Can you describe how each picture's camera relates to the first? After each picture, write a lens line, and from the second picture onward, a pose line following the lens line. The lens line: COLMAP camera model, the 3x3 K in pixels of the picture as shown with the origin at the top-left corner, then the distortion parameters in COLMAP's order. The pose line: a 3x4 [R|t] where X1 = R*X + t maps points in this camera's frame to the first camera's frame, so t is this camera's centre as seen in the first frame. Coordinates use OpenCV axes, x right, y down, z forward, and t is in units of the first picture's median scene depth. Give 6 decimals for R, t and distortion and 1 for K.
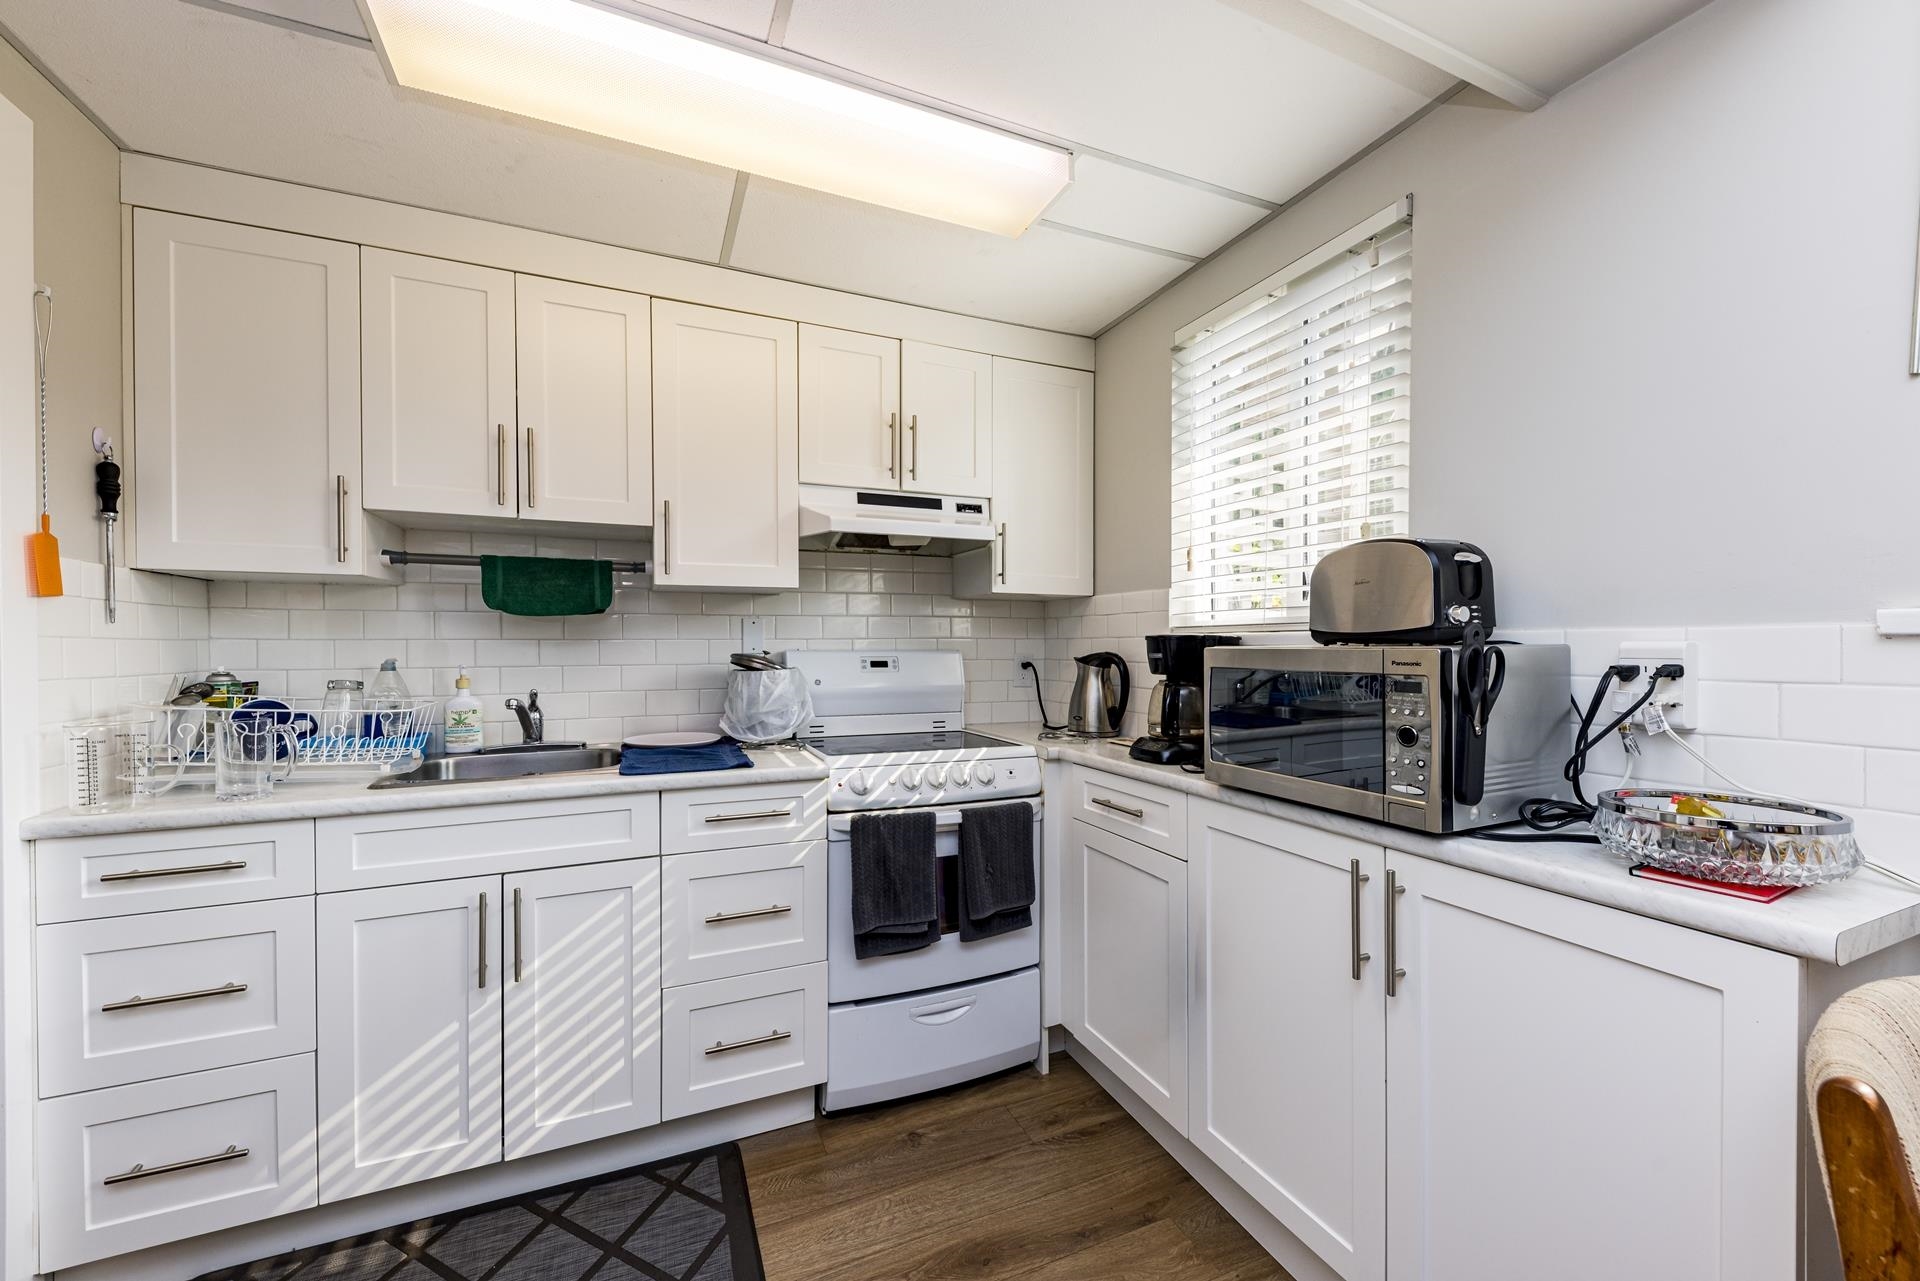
lens RADIAL K [[742.9, 0, 957.6], [0, 742.9, 648.1], [0, 0, 1]] dist [0.005680, -0.003890]
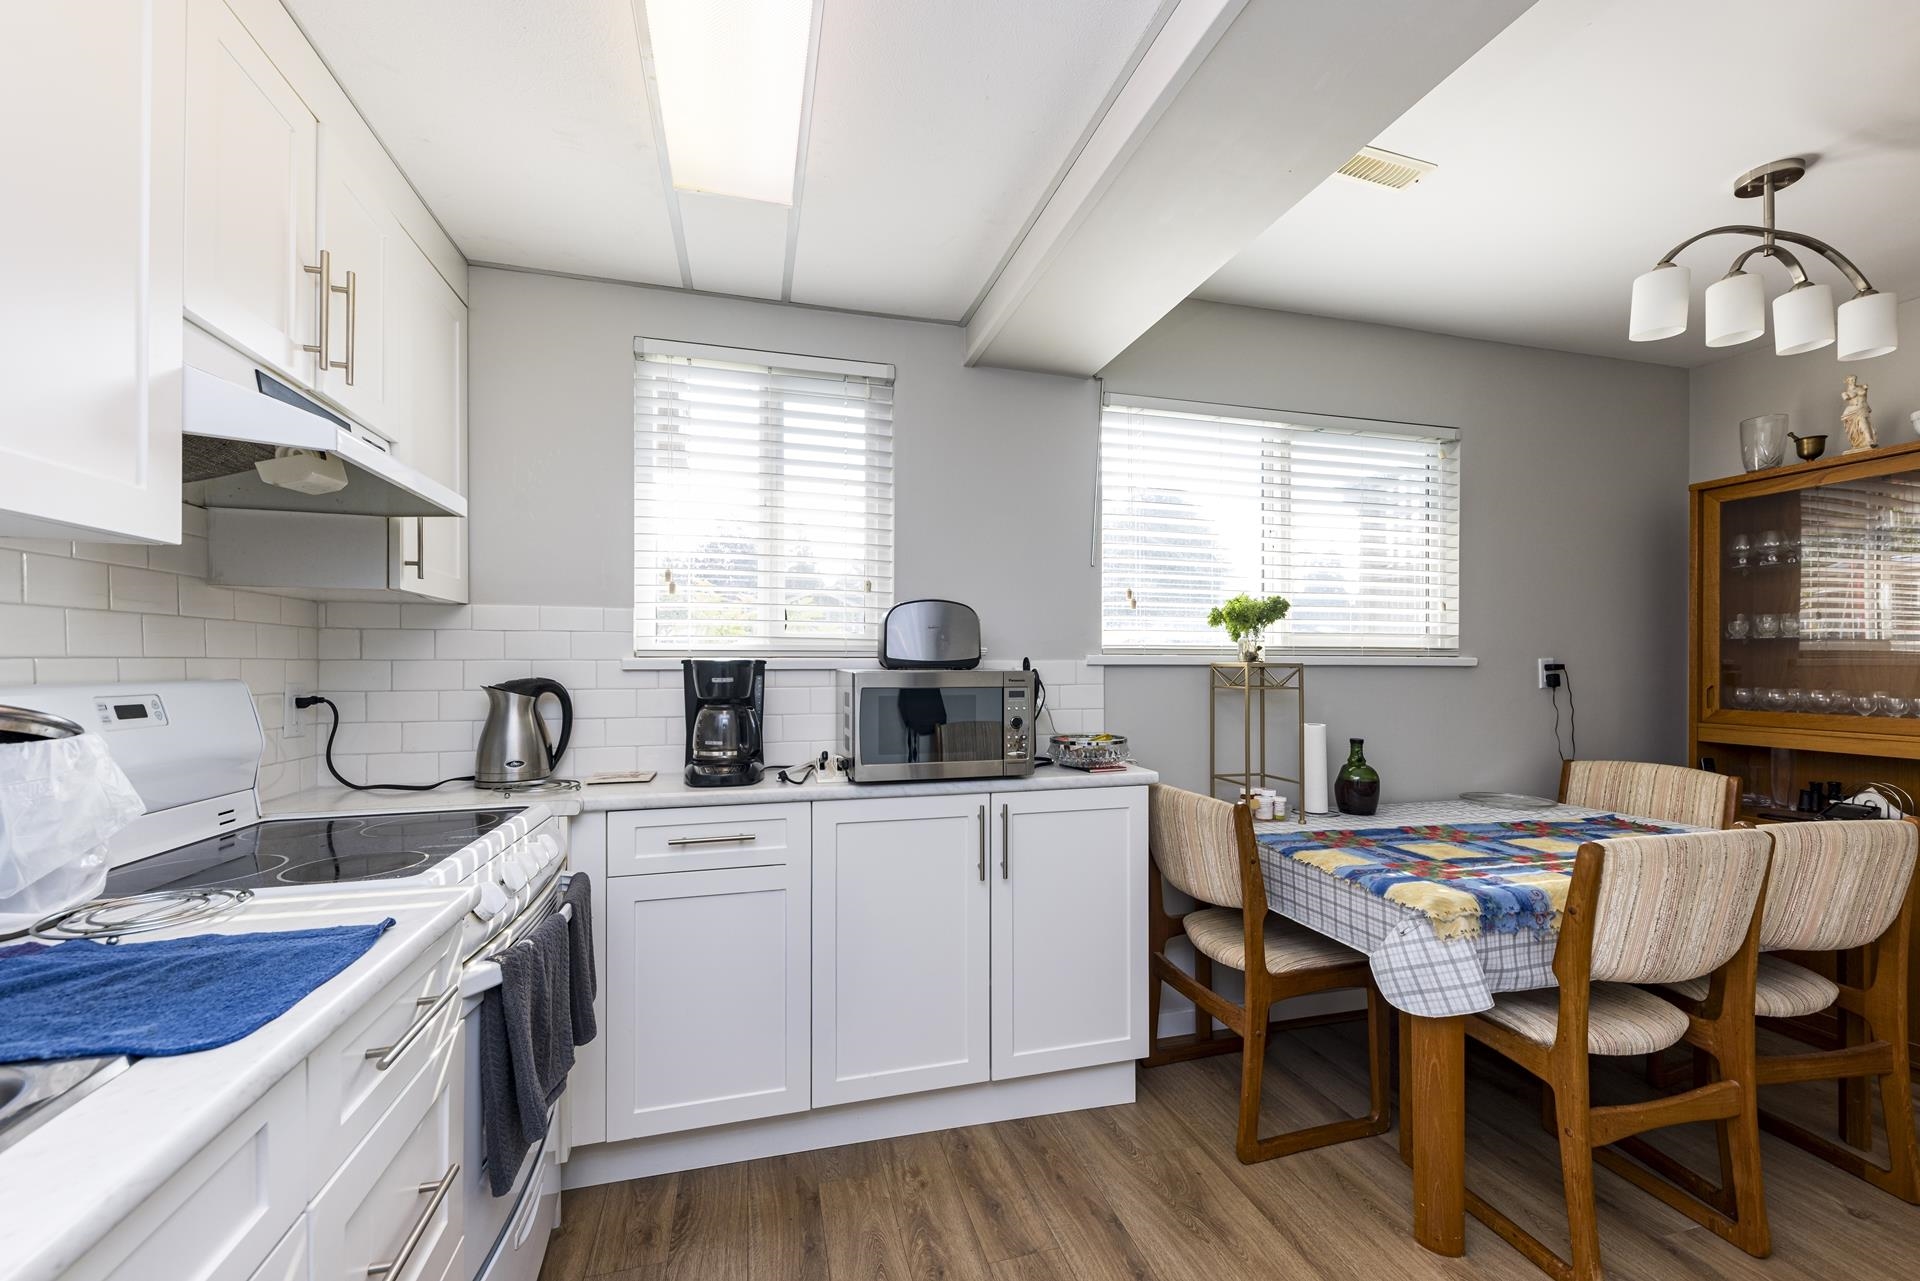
lens RADIAL K [[748.2, 0, 961.2], [0, 748.2, 655.9], [0, 0, 1]] dist [0.003625, -0.003955]
pose [[0.118924, 0.010106, 0.992852, -0.676811], [0.000556, 0.999947, -0.010245, -0.011750], [-0.992903, 0.001770, 0.118912, 0.545036]]
